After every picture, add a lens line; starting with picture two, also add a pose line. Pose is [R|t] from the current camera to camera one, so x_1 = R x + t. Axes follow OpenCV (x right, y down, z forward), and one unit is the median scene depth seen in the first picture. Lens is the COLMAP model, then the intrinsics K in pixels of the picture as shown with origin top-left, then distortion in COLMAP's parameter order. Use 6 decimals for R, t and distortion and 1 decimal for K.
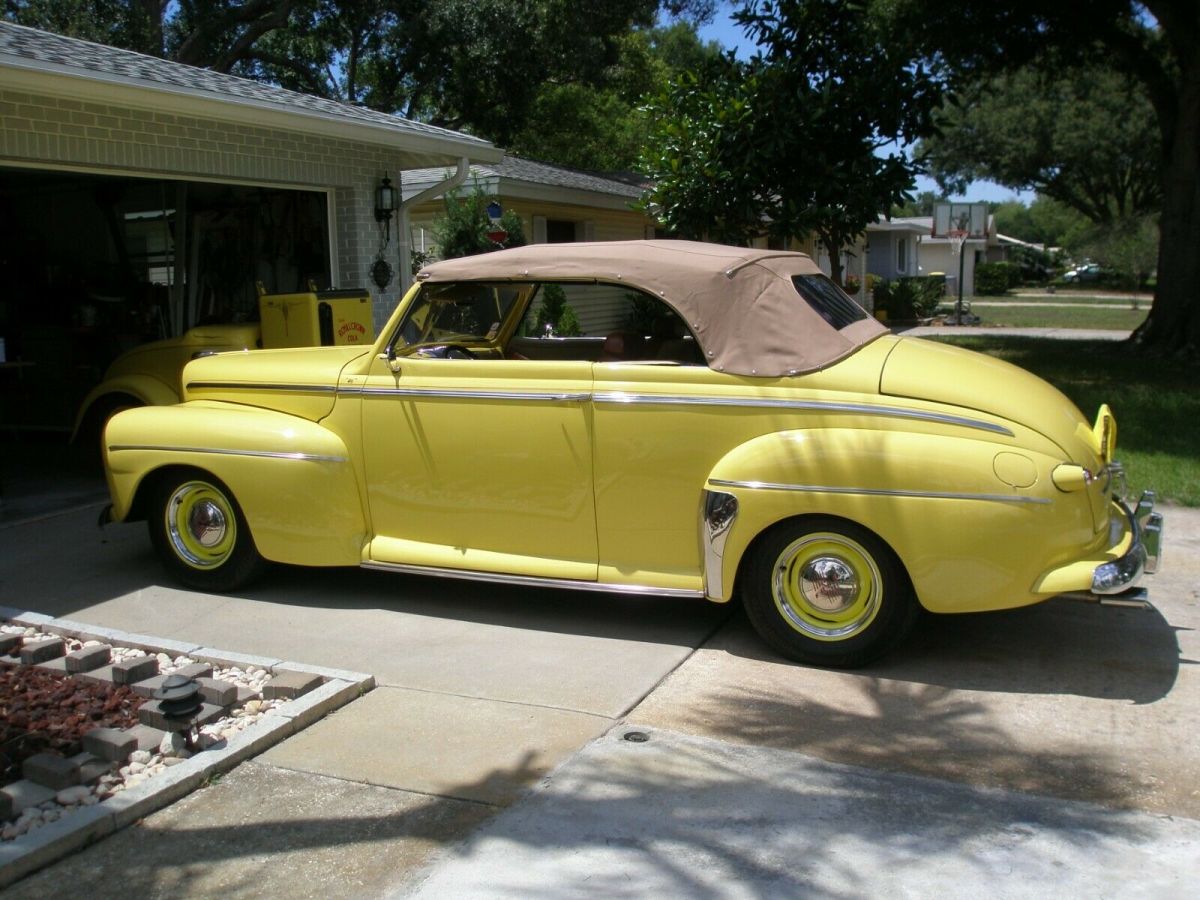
lens RADIAL K [[1203.9, 0, 600.0], [0, 1203.9, 450.0], [0, 0, 1]] dist [-0.095324, 0.008584]
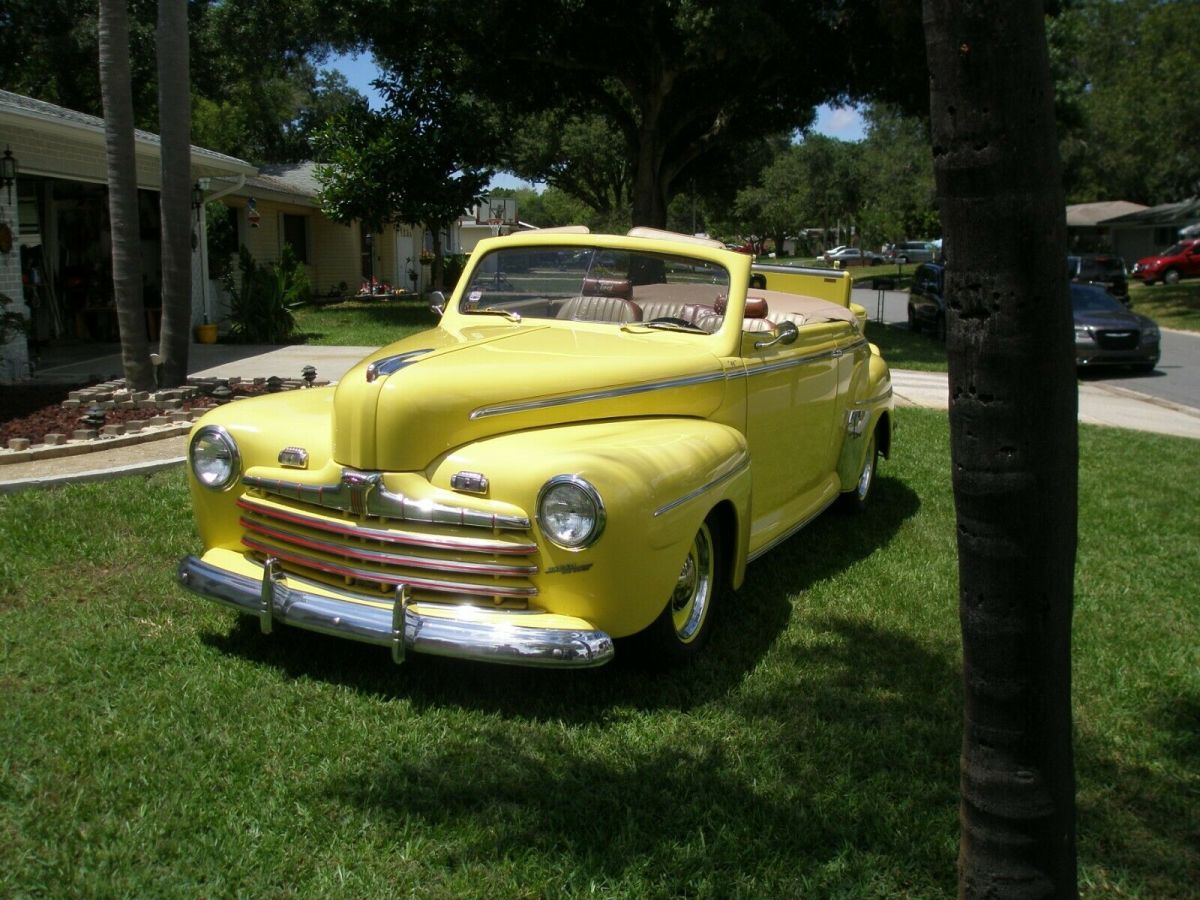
lens RADIAL K [[1203.9, 0, 600.0], [0, 1203.9, 450.0], [0, 0, 1]] dist [-0.095324, 0.008584]
pose [[0.923896, -0.041222, 0.380416, -0.109709], [0.035783, 0.999131, 0.021361, 0.048041], [-0.380966, -0.006123, 0.924569, -0.278147]]
